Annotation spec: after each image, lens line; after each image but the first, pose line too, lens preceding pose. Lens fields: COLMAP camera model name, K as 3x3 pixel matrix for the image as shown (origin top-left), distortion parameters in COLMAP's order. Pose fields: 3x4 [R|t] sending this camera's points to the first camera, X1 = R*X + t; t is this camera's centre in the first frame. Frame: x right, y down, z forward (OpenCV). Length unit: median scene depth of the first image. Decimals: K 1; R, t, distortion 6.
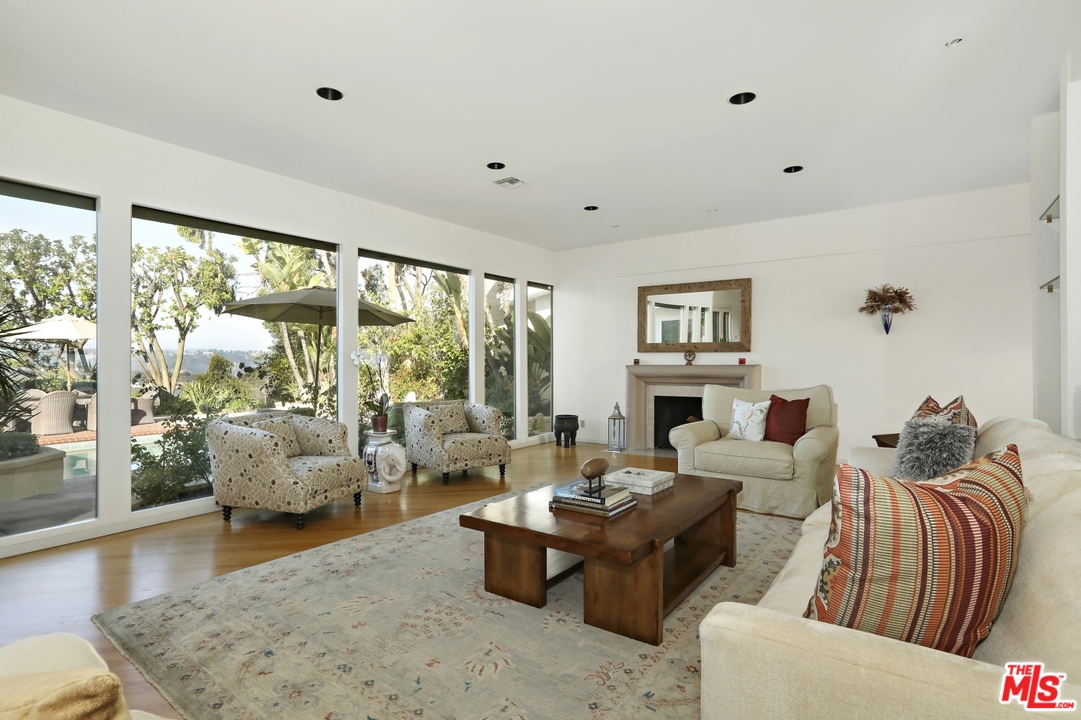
lens RADIAL K [[542.9, 0, 540.5], [0, 542.9, 360.0], [0, 0, 1]] dist [-0.034687, 0.000602]
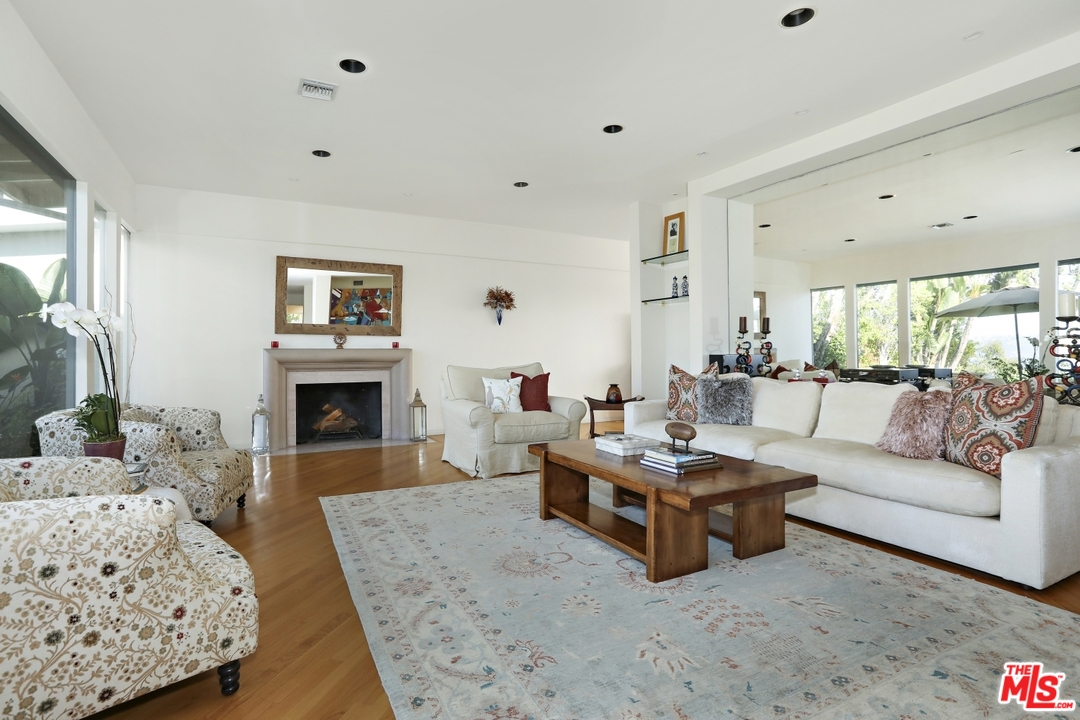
lens RADIAL K [[524.3, 0, 523.0], [0, 524.3, 346.3], [0, 0, 1]] dist [-0.050565, 0.023371]
pose [[0.454211, 0.012386, 0.890808, -0.714669], [-0.002711, 0.999918, -0.012520, 0.029218], [-0.890890, 0.003272, 0.454207, 0.580551]]
